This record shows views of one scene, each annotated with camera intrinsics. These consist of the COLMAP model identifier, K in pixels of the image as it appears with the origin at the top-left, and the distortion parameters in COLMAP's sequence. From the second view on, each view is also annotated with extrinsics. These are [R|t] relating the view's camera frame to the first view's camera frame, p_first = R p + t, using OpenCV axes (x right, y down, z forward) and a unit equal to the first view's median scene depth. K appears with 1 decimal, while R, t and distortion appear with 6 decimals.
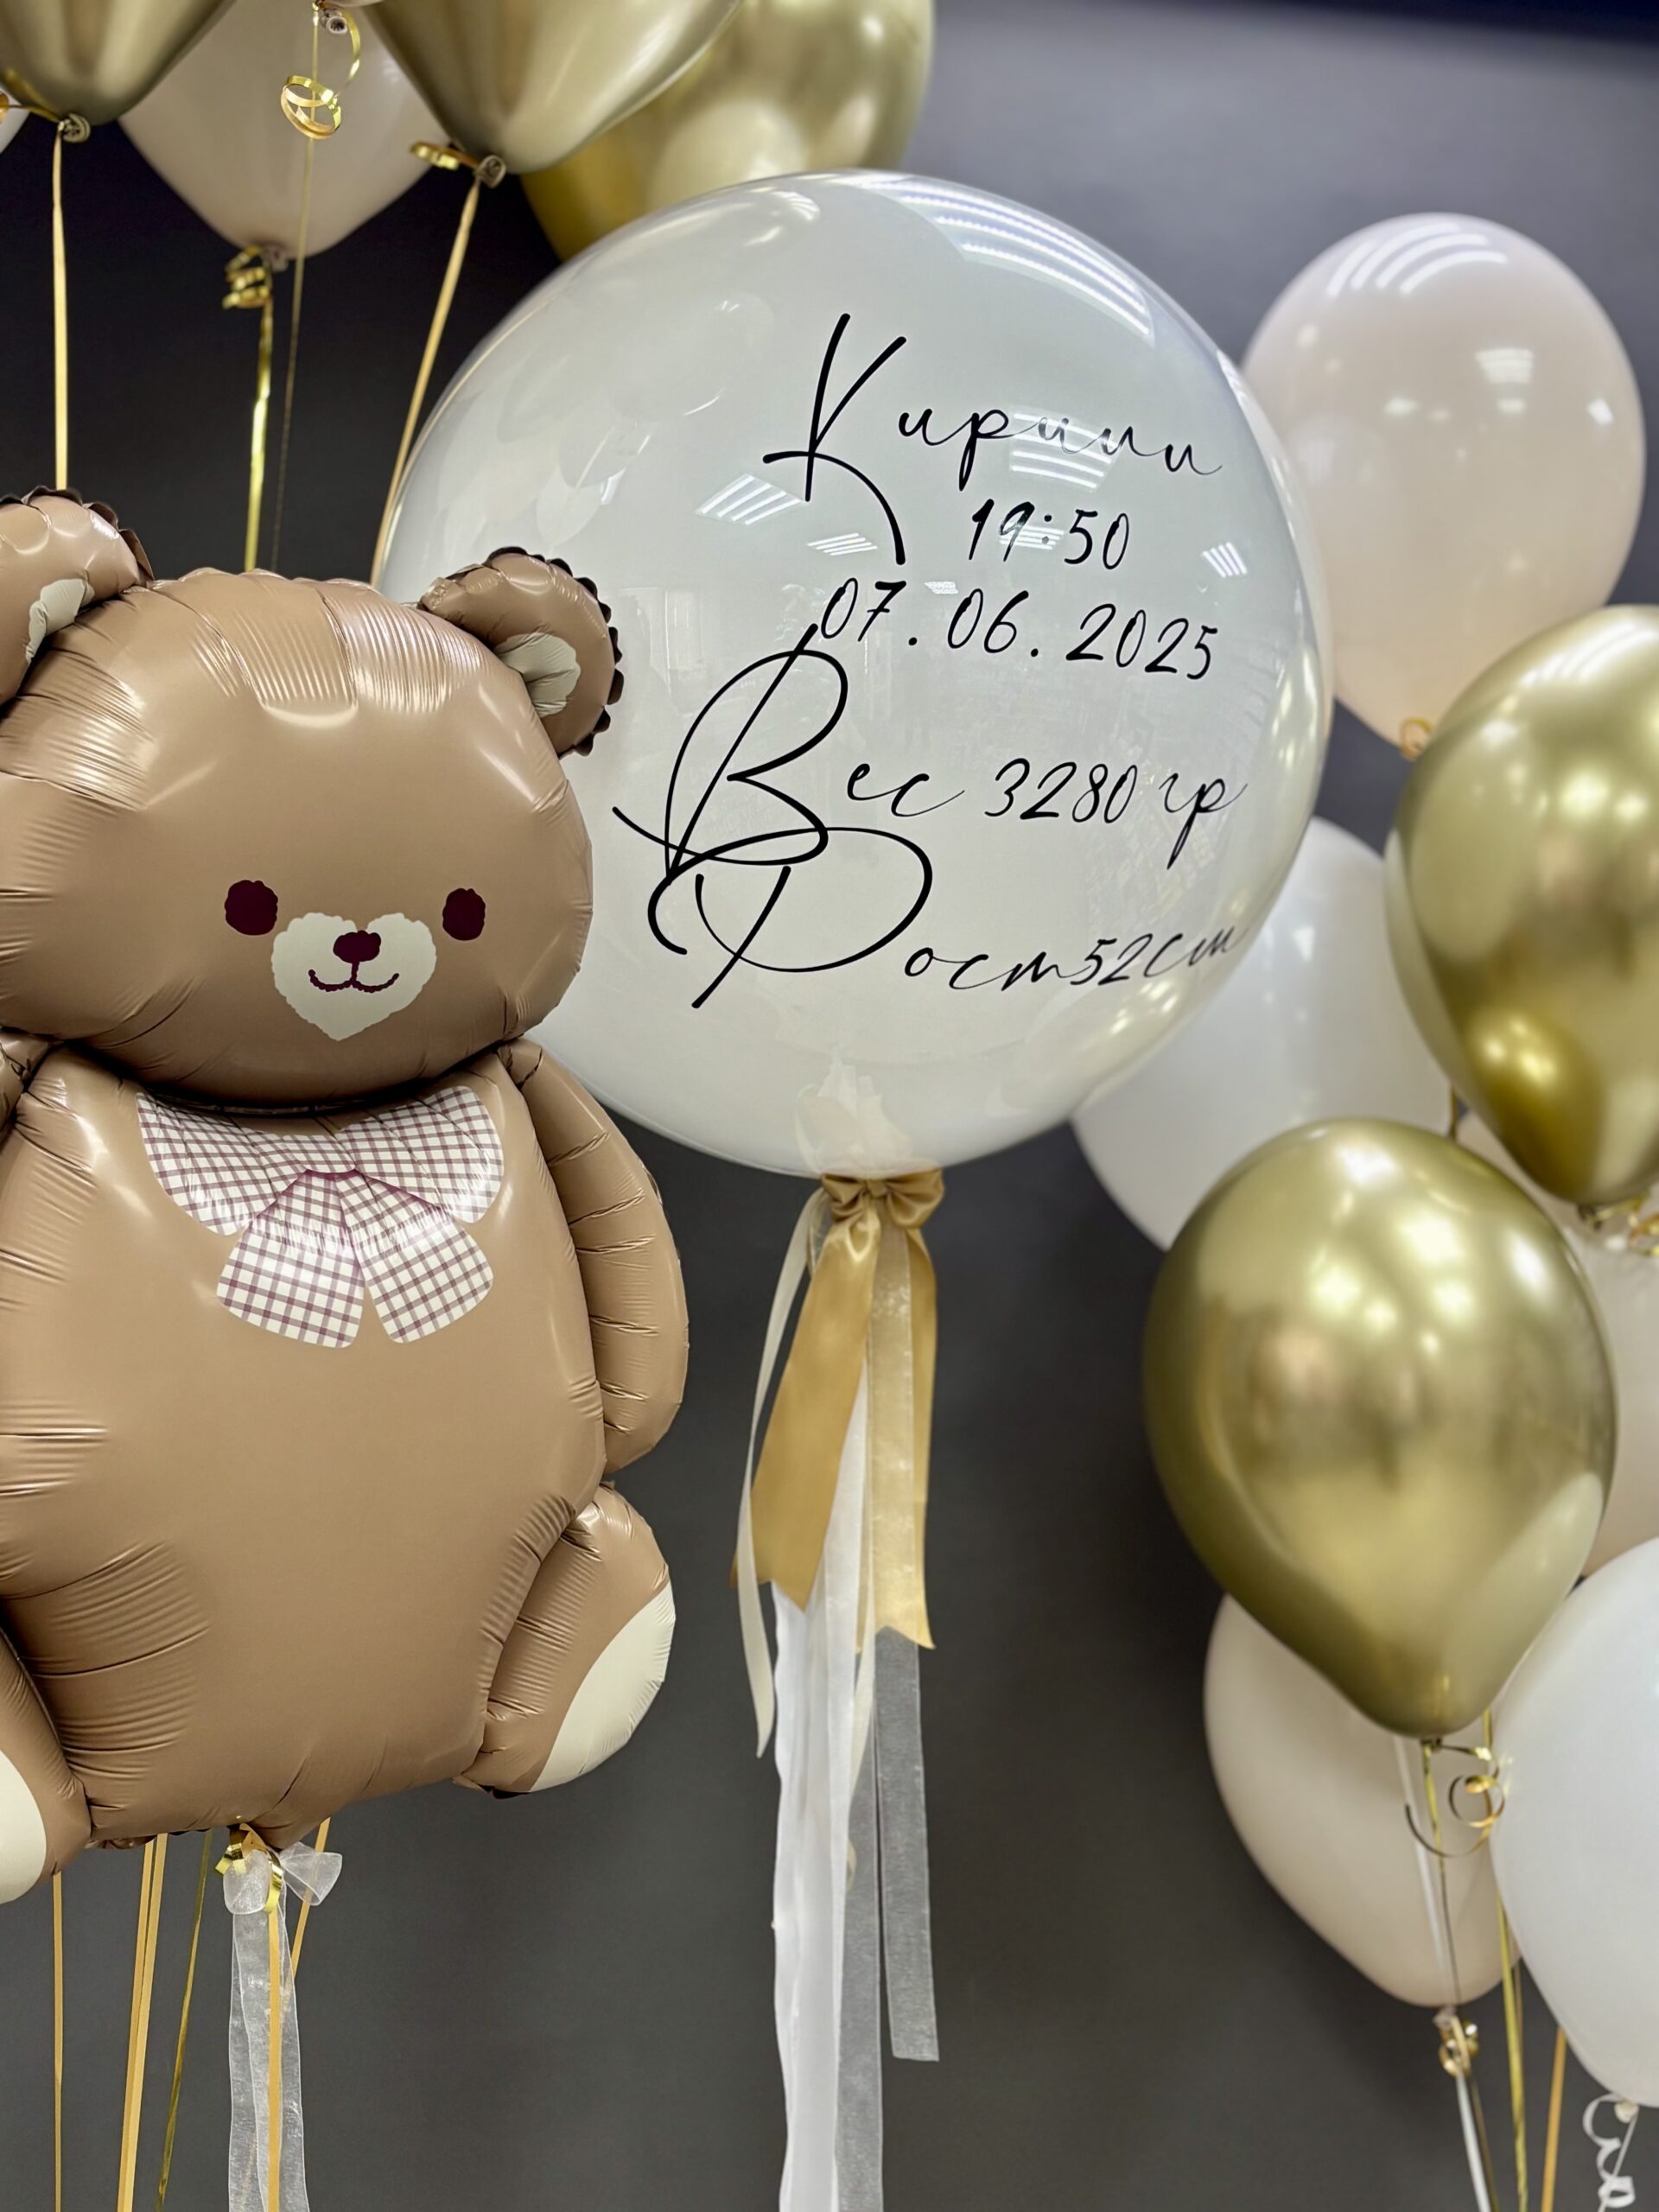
lens RADIAL K [[2940.5, 0, 753.5], [0, 2940.5, 1122.9], [0, 0, 1]] dist [0.109338, 0.000000]
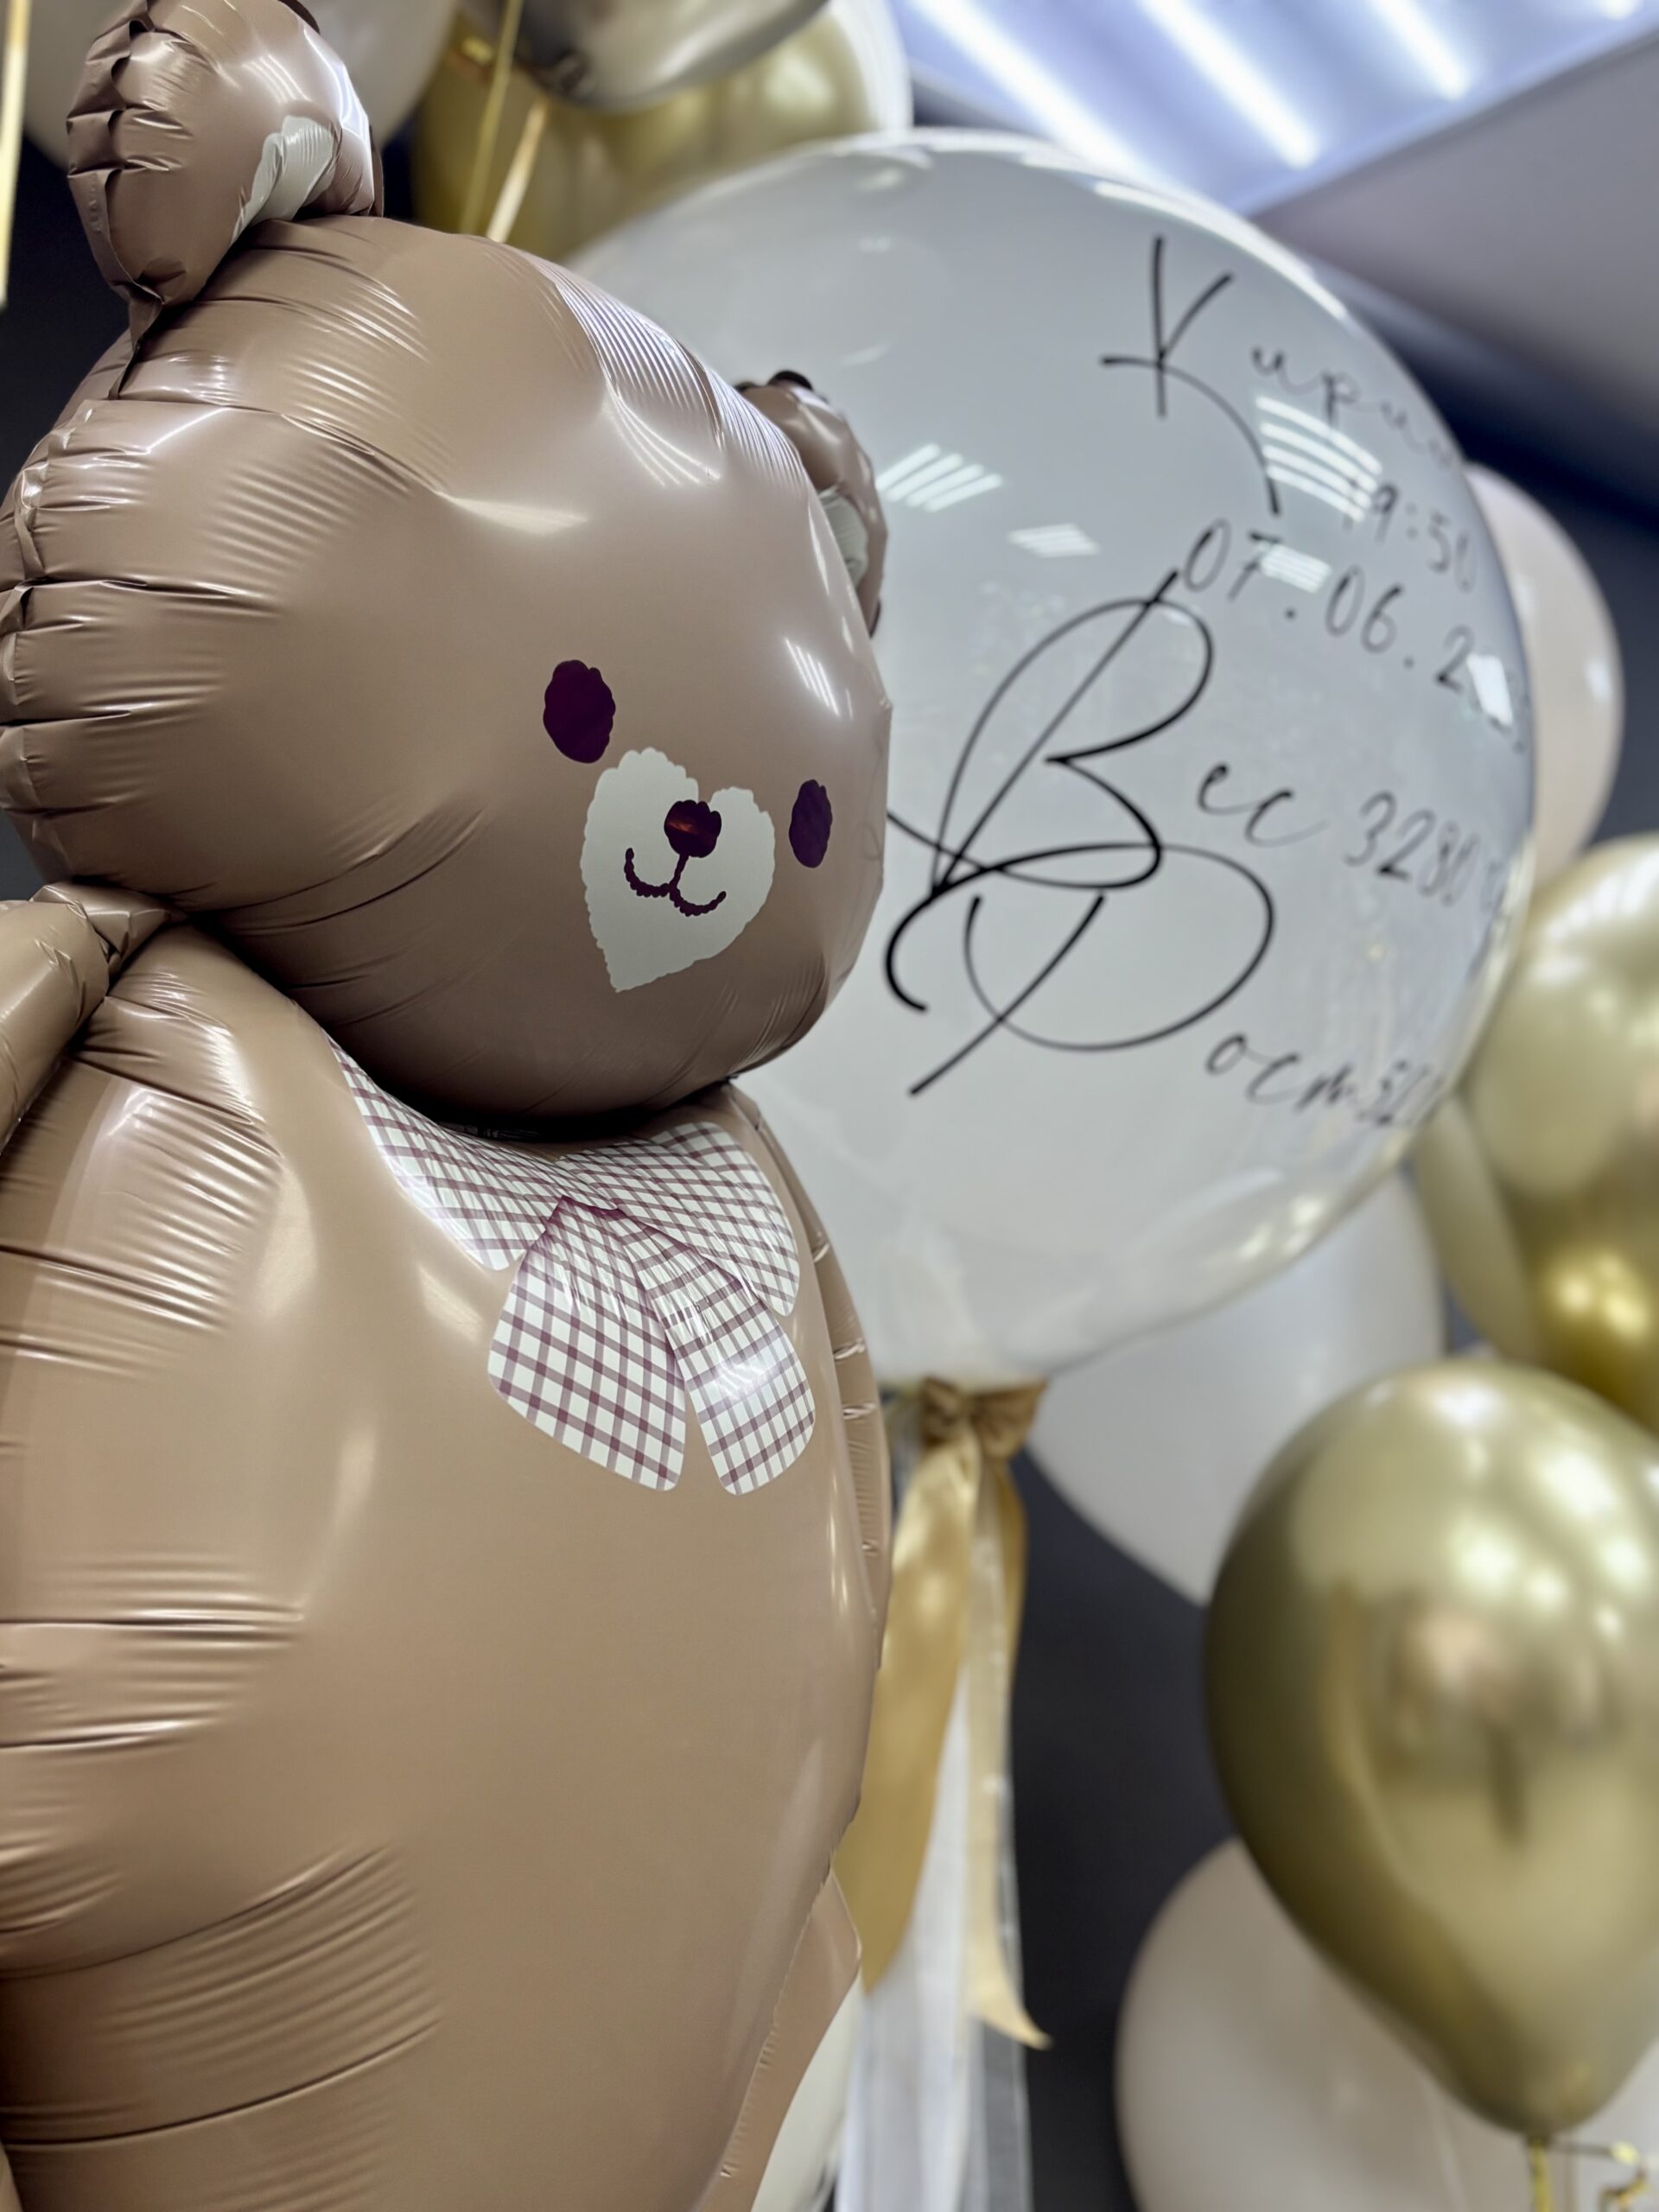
lens RADIAL K [[2303.9, 0, 831.7], [0, 2303.9, 1106.9], [0, 0, 1]] dist [0.048560, 0.000000]
pose [[0.939723, 0.097379, 0.327778, -0.234353], [-0.027715, 0.977129, -0.210834, 0.086824], [-0.340812, 0.189042, 0.920929, 0.511557]]
